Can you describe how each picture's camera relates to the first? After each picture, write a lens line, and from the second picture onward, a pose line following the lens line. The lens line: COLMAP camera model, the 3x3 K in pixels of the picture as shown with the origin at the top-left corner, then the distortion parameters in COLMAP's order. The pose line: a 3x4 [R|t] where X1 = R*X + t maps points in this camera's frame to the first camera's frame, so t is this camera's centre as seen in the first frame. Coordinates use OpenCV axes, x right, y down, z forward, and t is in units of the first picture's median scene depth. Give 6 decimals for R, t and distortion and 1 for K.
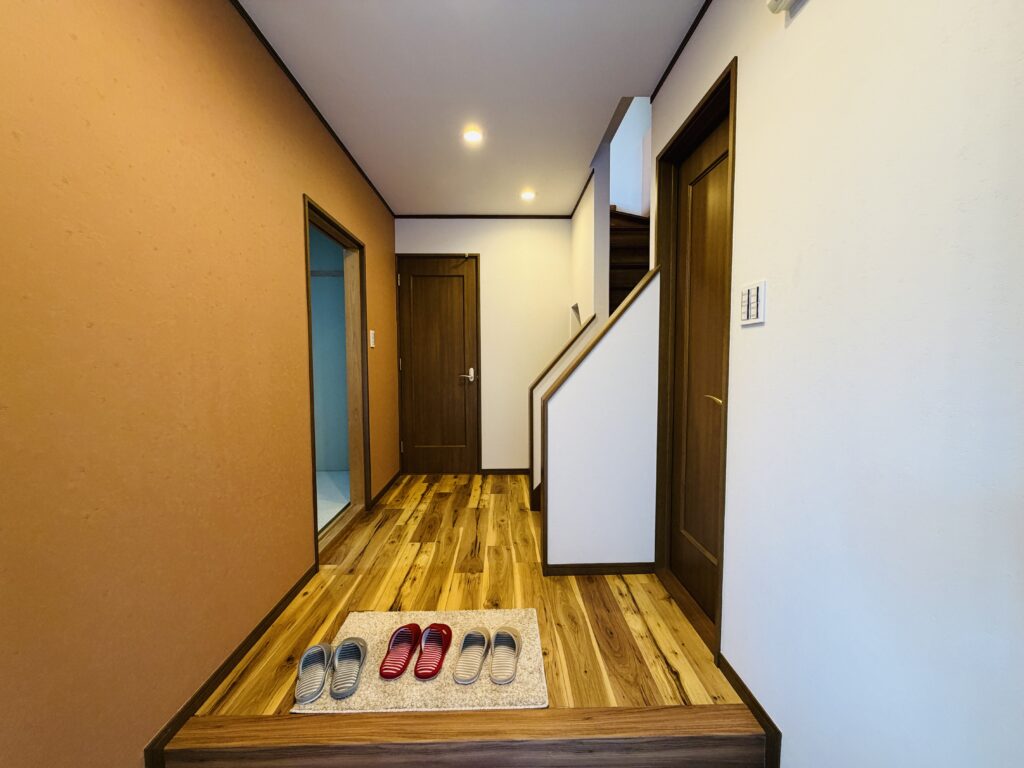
lens RADIAL K [[410.0, 0, 510.8], [0, 410.0, 386.0], [0, 0, 1]] dist [0.003923, 0.000220]
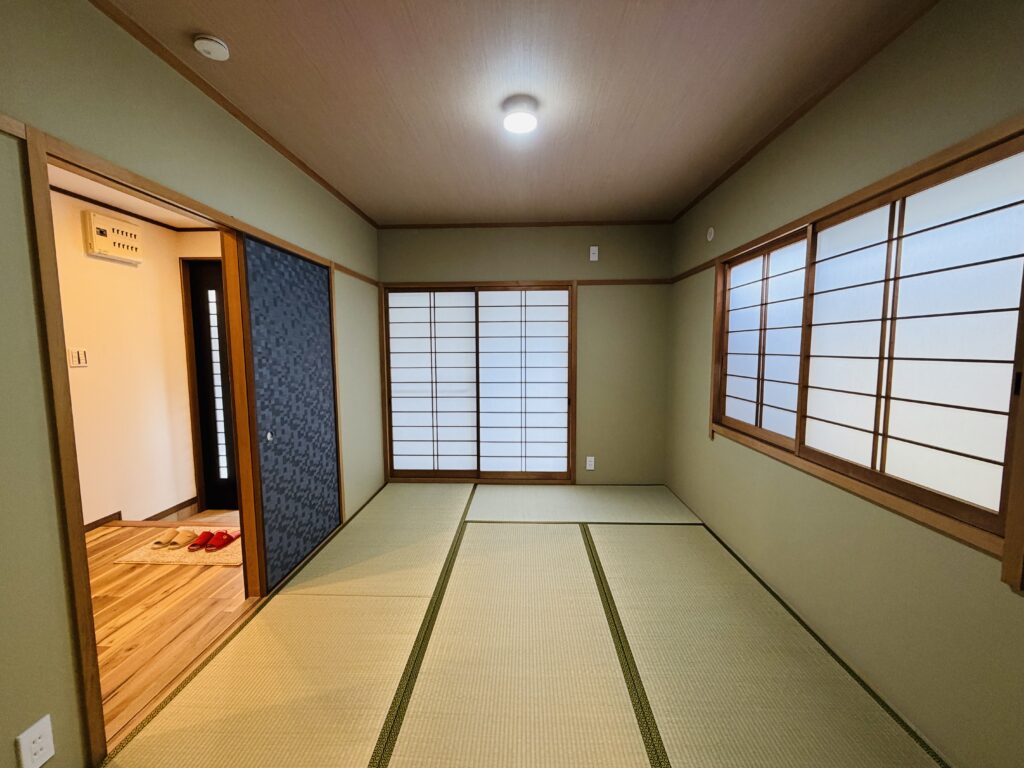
lens RADIAL K [[410.0, 0, 515.5], [0, 410.0, 384.5], [0, 0, 1]] dist [0.003923, 0.000220]
pose [[-0.998677, 0.003809, 0.051276, -1.354011], [0.011315, 0.989087, 0.146897, -0.245937], [-0.050157, 0.147283, -0.987822, 2.169454]]
